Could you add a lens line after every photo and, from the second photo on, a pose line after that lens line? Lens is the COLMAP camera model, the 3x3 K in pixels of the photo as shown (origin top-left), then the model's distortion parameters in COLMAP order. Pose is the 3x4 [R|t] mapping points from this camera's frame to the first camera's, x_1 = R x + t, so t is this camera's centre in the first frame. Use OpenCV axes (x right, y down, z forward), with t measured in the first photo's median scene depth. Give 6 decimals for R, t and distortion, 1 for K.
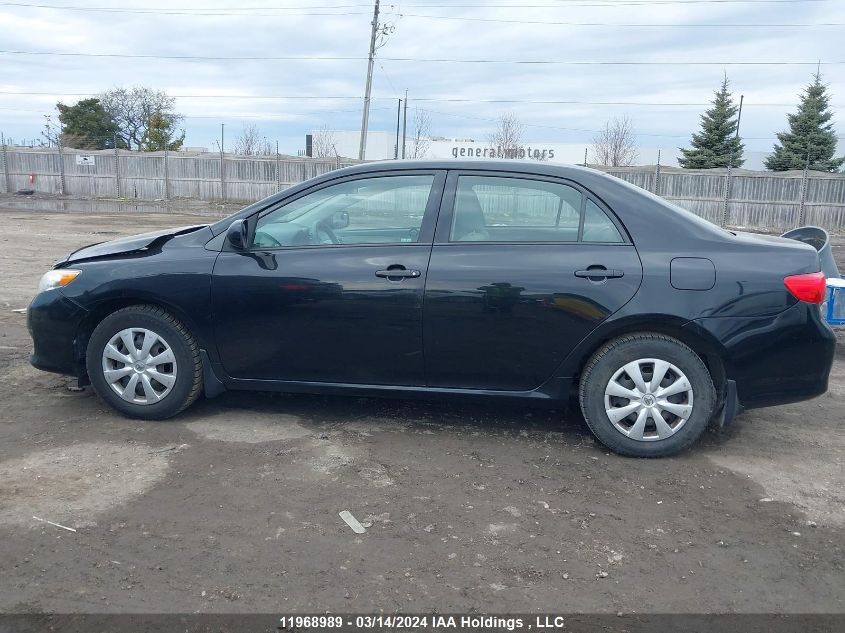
lens RADIAL K [[740.0, 0, 422.5], [0, 740.0, 316.1], [0, 0, 1]] dist [0.001828, -0.002229]
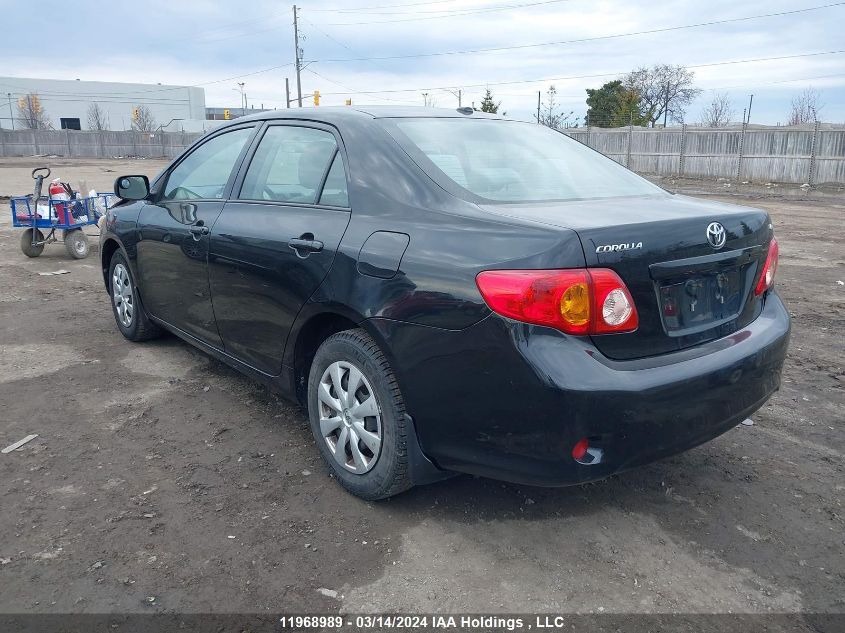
lens RADIAL K [[713.0, 0, 421.3], [0, 713.0, 319.6], [0, 0, 1]] dist [0.017778, -0.063579]
pose [[0.693995, 0.141472, -0.705944, 0.825375], [-0.115050, 0.989696, 0.085233, -0.052563], [0.710728, 0.022067, 0.703121, 0.526791]]
